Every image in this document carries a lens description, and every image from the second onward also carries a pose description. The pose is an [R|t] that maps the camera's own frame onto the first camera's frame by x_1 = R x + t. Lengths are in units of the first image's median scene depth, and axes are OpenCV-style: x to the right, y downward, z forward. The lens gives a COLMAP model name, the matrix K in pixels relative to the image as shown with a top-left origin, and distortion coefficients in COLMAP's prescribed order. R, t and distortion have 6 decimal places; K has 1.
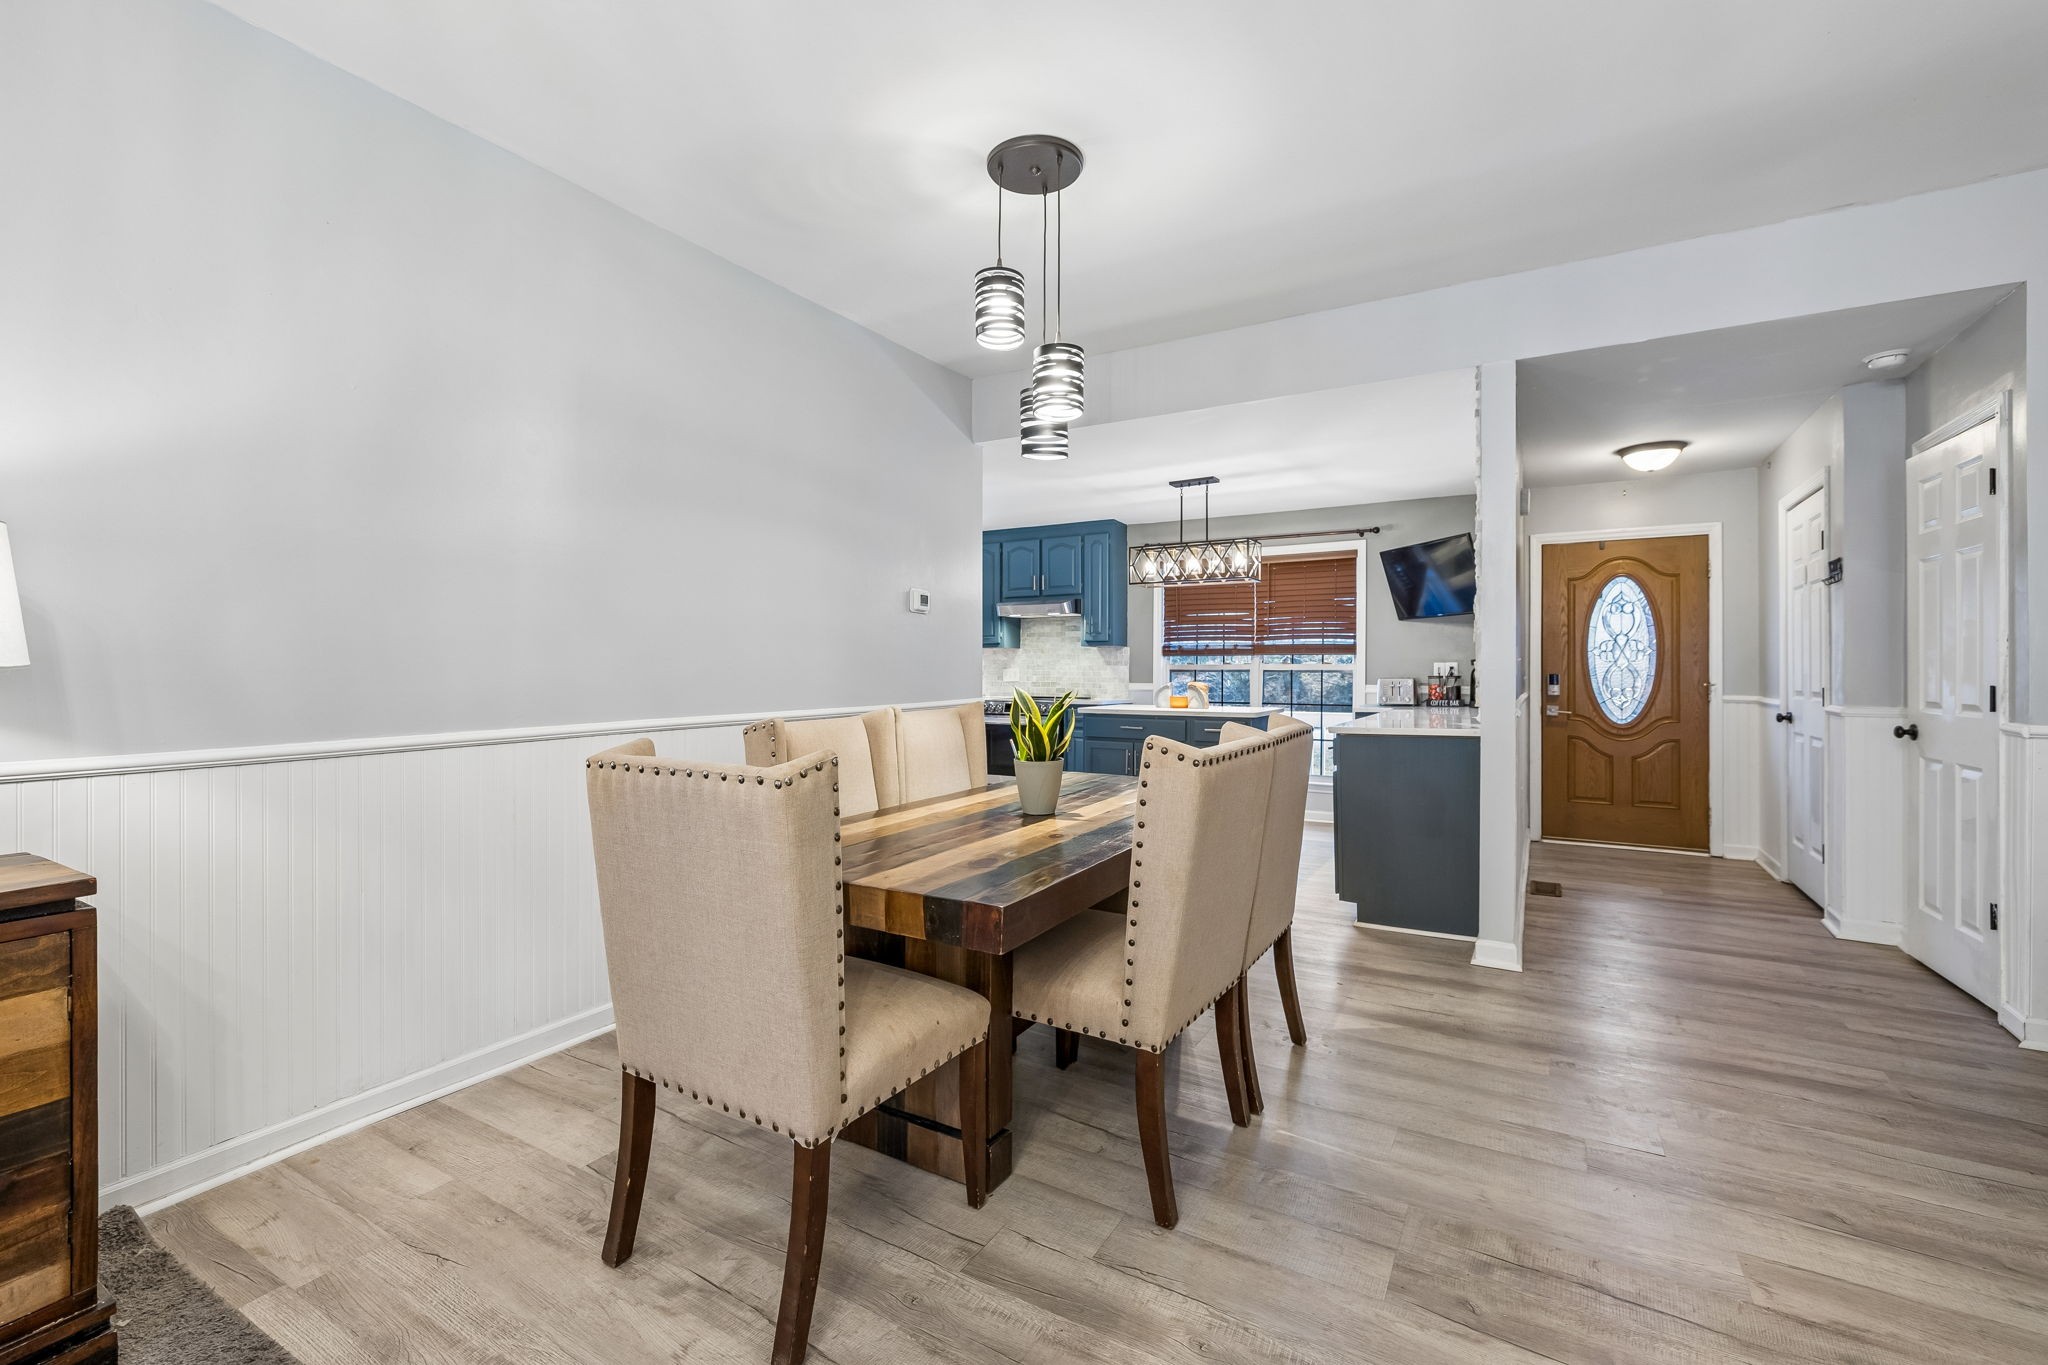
lens RADIAL K [[862.5, 0, 1012.9], [0, 862.5, 672.7], [0, 0, 1]] dist [0.000246, 0.000196]
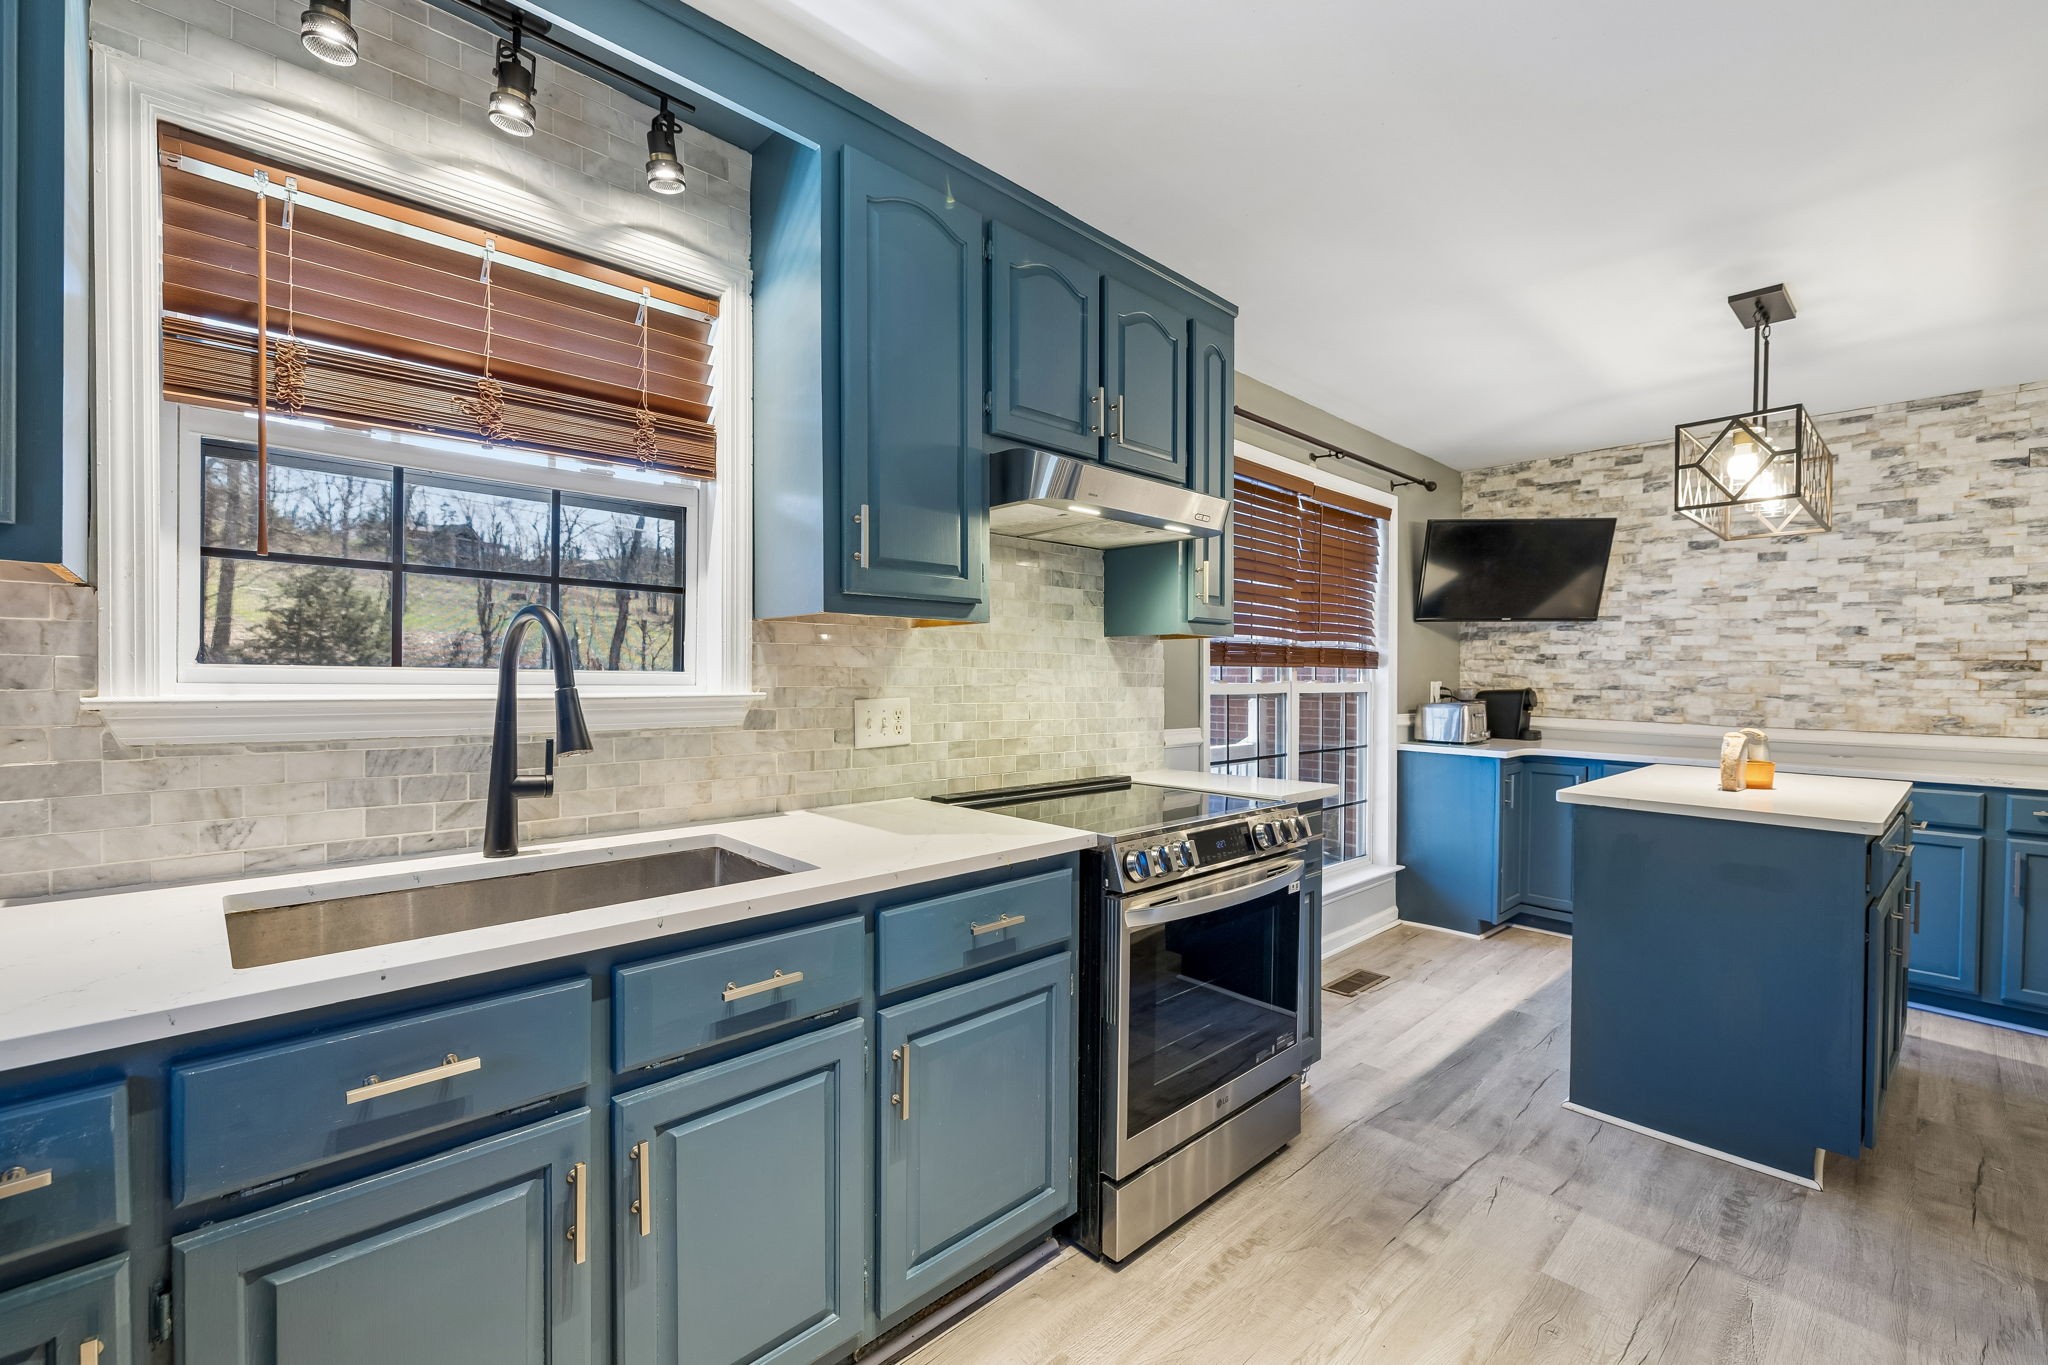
lens RADIAL K [[868.6, 0, 1015.7], [0, 868.6, 690.2], [0, 0, 1]] dist [0.001362, 0.000171]
pose [[0.265141, -0.017539, 0.964050, -0.283874], [-0.004439, 0.999802, 0.019410, -0.014495], [-0.964200, -0.009426, 0.265010, 0.982132]]
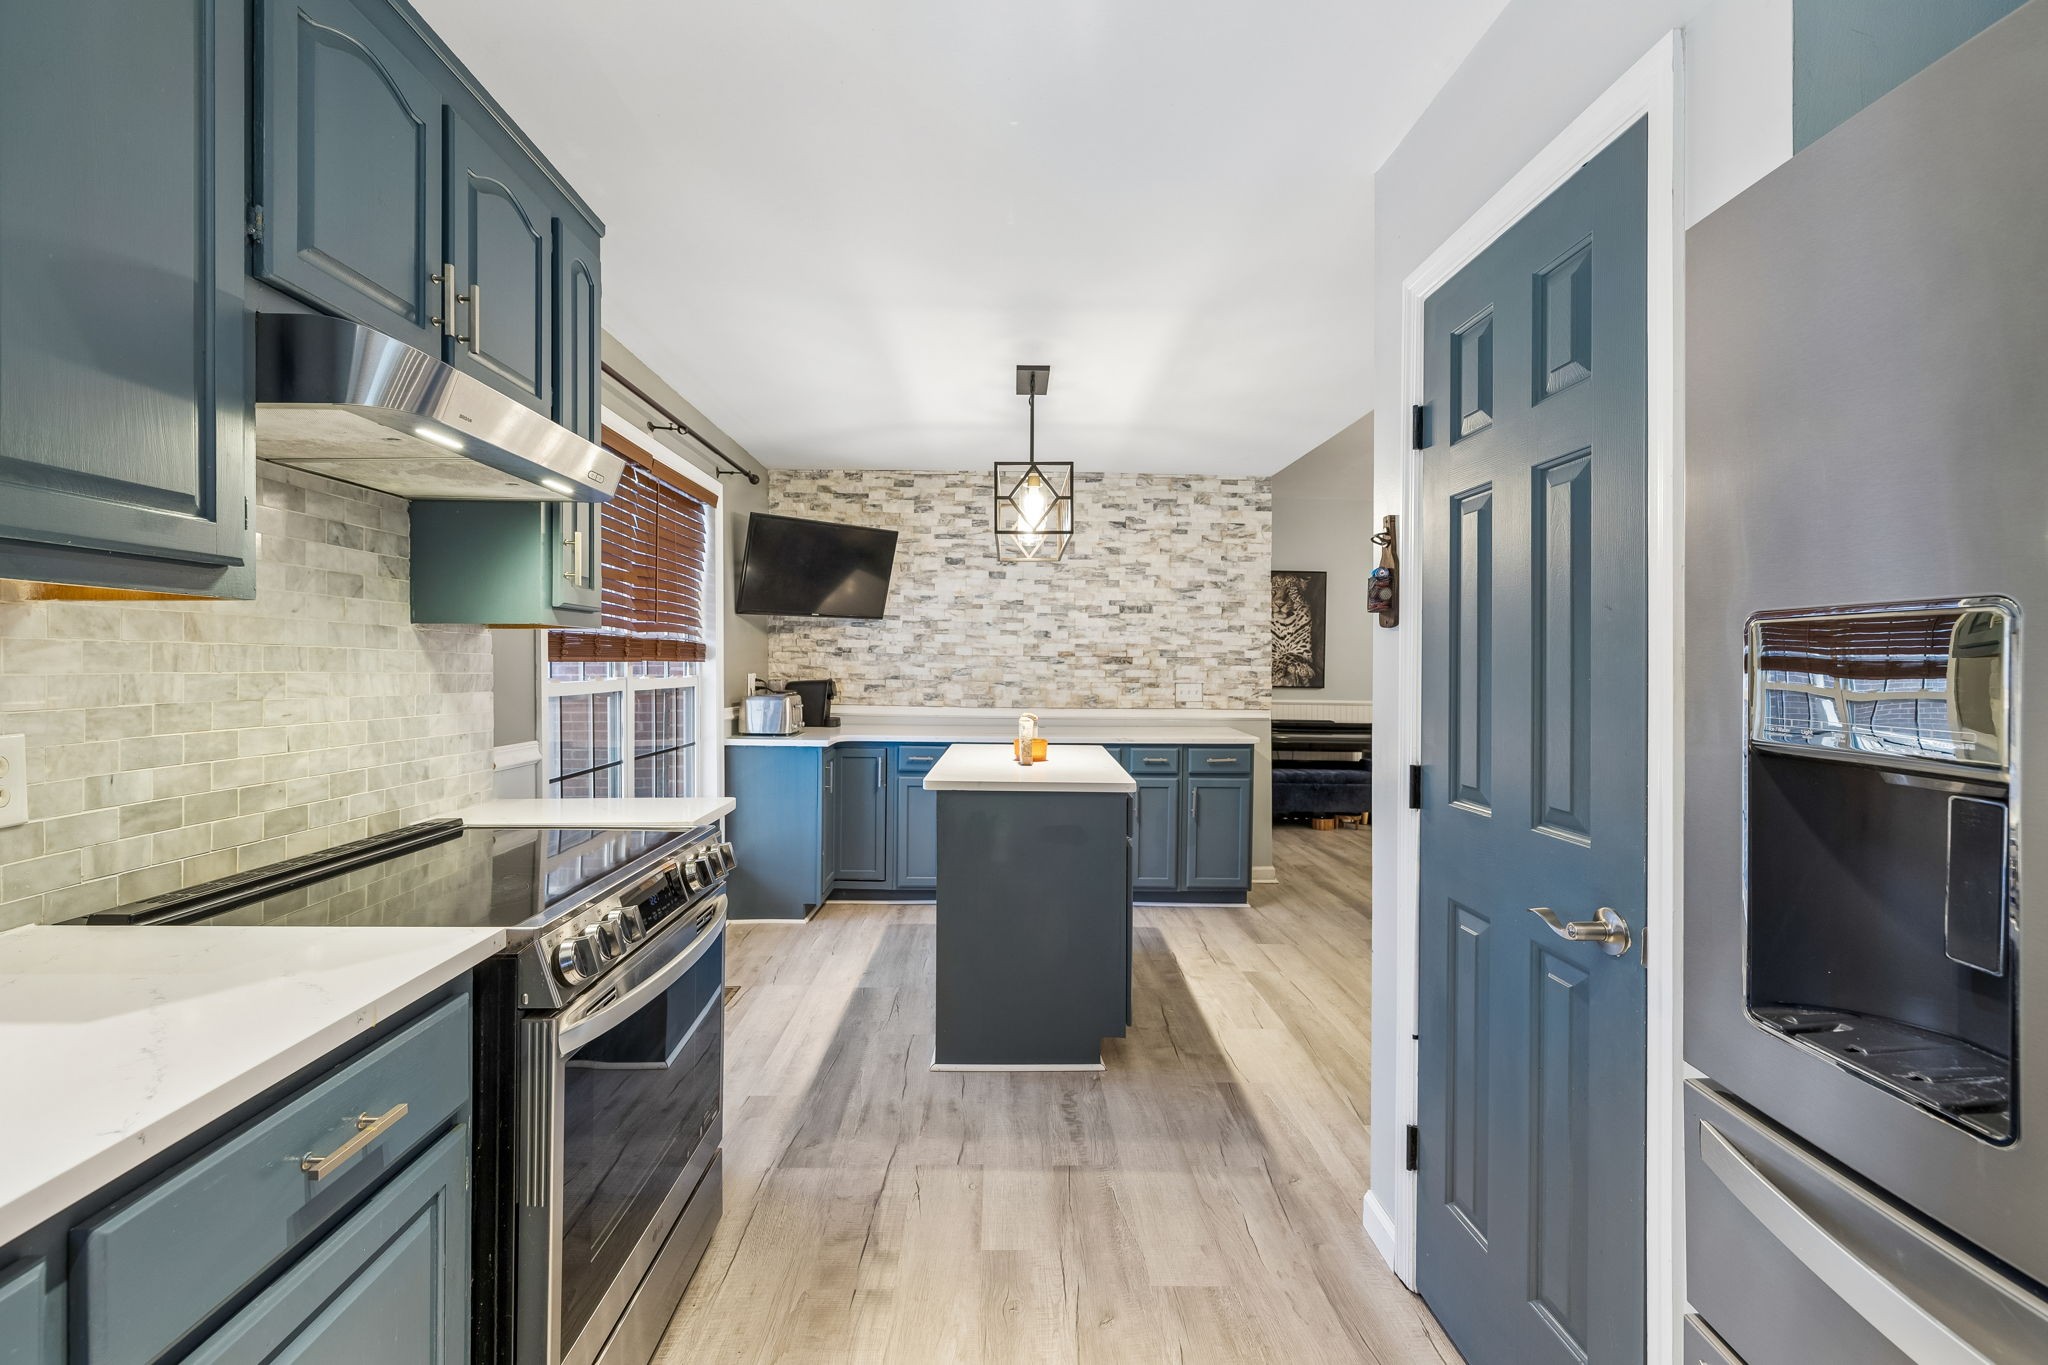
lens RADIAL K [[862.8, 0, 1021.0], [0, 862.8, 662.5], [0, 0, 1]] dist [-0.001216, -0.000010]
pose [[-0.541112, -0.004204, 0.840940, -0.228870], [-0.005193, 0.999985, 0.001657, -0.020130], [-0.840934, -0.003470, -0.541126, 1.032281]]
